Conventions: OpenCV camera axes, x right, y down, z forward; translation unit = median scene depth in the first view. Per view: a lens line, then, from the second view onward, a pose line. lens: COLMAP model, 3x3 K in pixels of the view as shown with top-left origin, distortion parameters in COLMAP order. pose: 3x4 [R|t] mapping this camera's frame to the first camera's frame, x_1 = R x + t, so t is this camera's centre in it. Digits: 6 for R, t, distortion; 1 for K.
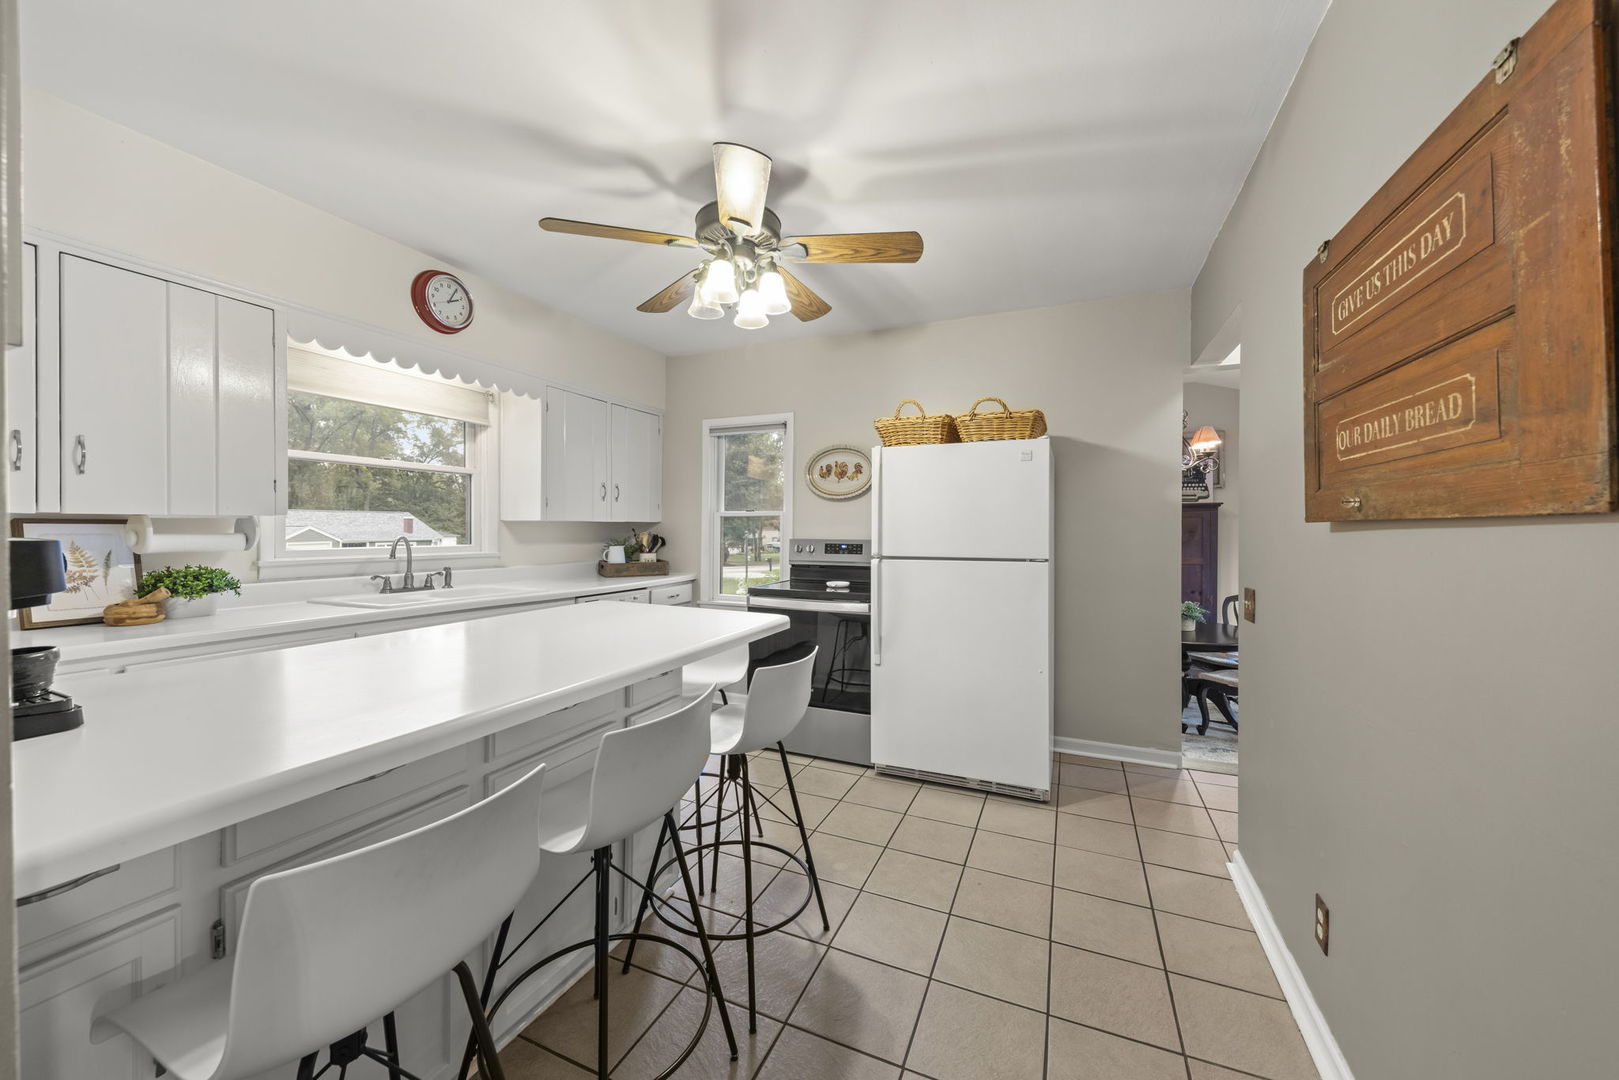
lens RADIAL K [[600.7, 0, 809.4], [0, 600.7, 538.5], [0, 0, 1]] dist [0.000230, -0.000313]
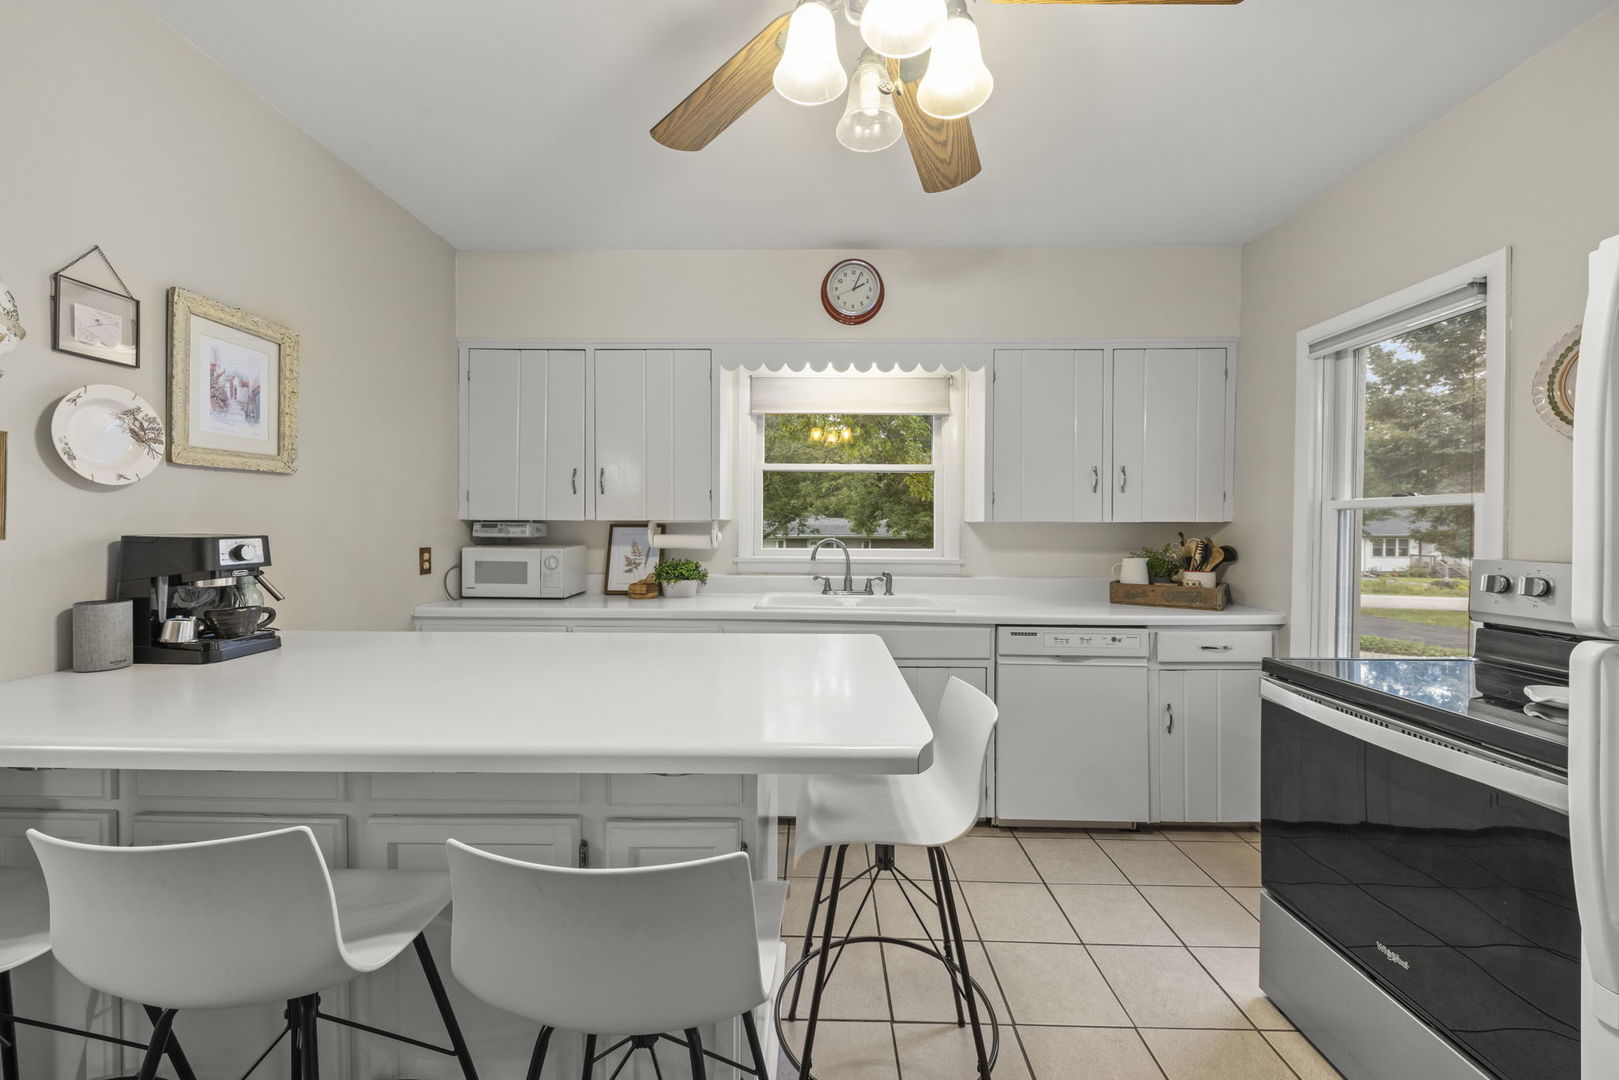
lens RADIAL K [[600.7, 0, 802.4], [0, 600.7, 528.6], [0, 0, 1]] dist [0.000230, -0.000313]
pose [[0.379920, -0.001641, -0.925018, 0.206640], [-0.018588, 0.999783, -0.009408, -0.009014], [0.924832, 0.020768, 0.379807, 0.509191]]
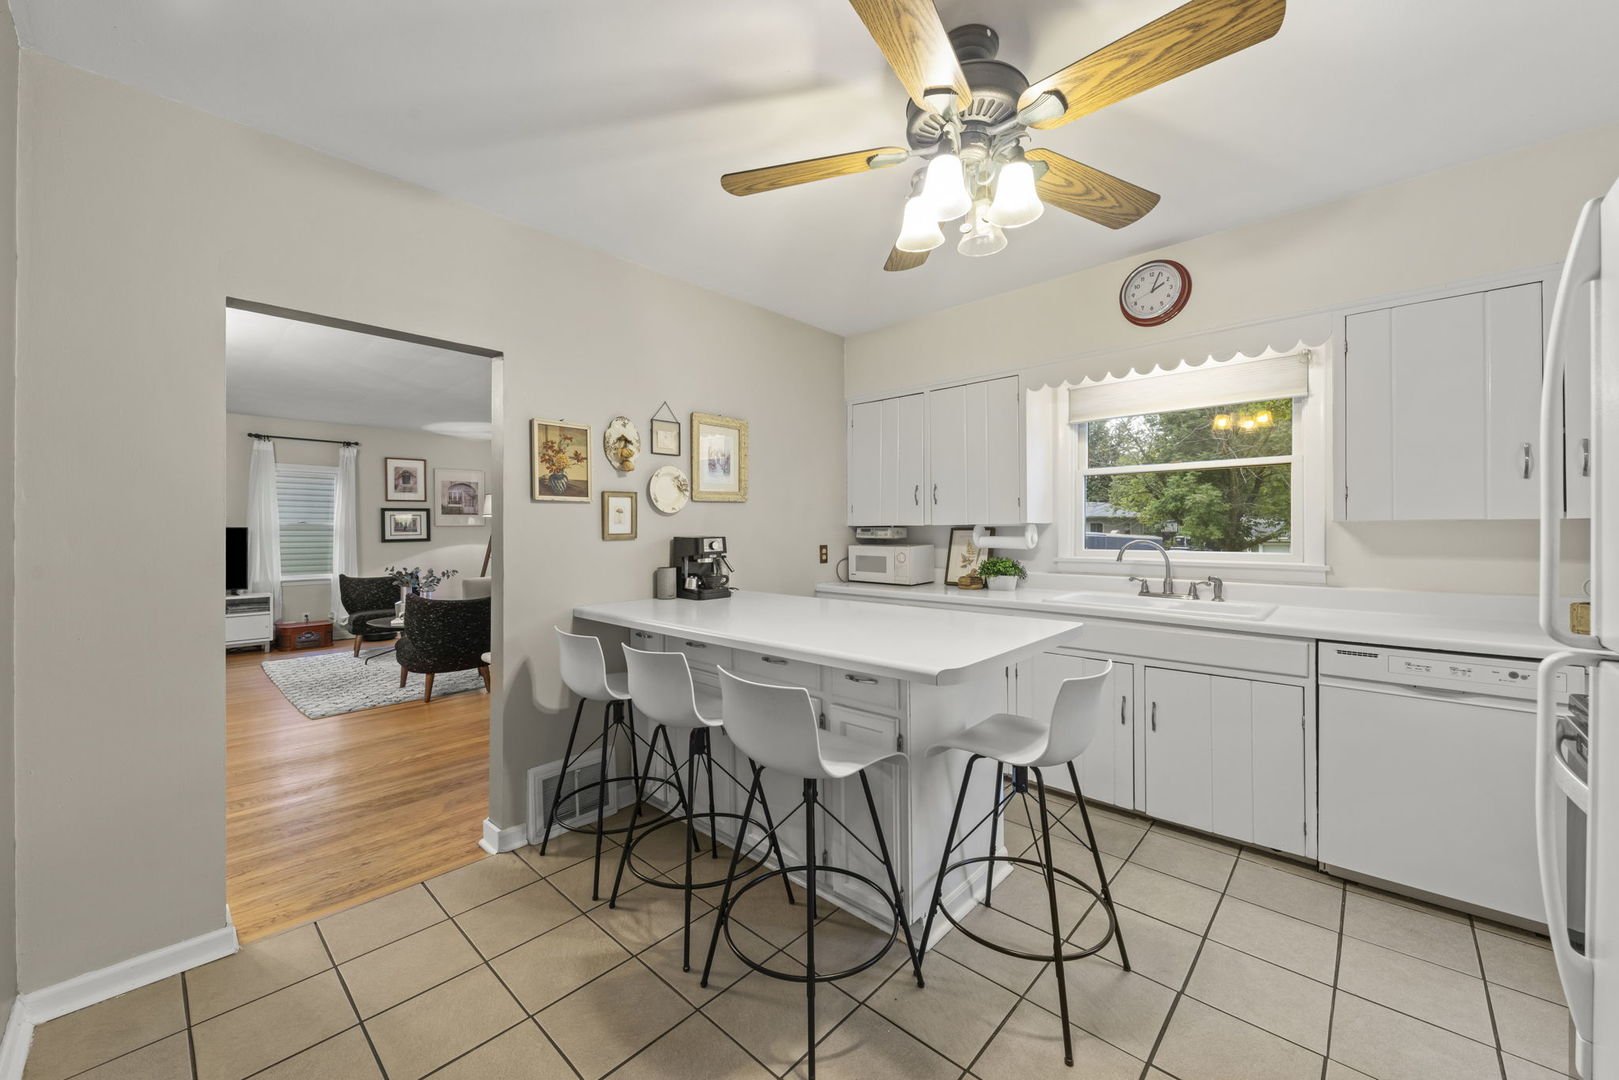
lens RADIAL K [[600.7, 0, 803.3], [0, 600.7, 533.0], [0, 0, 1]] dist [0.000230, -0.000313]
pose [[-0.336971, 0.001798, -0.941513, 0.411426], [-0.013427, 0.999887, 0.006715, -0.013752], [0.941419, 0.014905, -0.336908, 0.711771]]
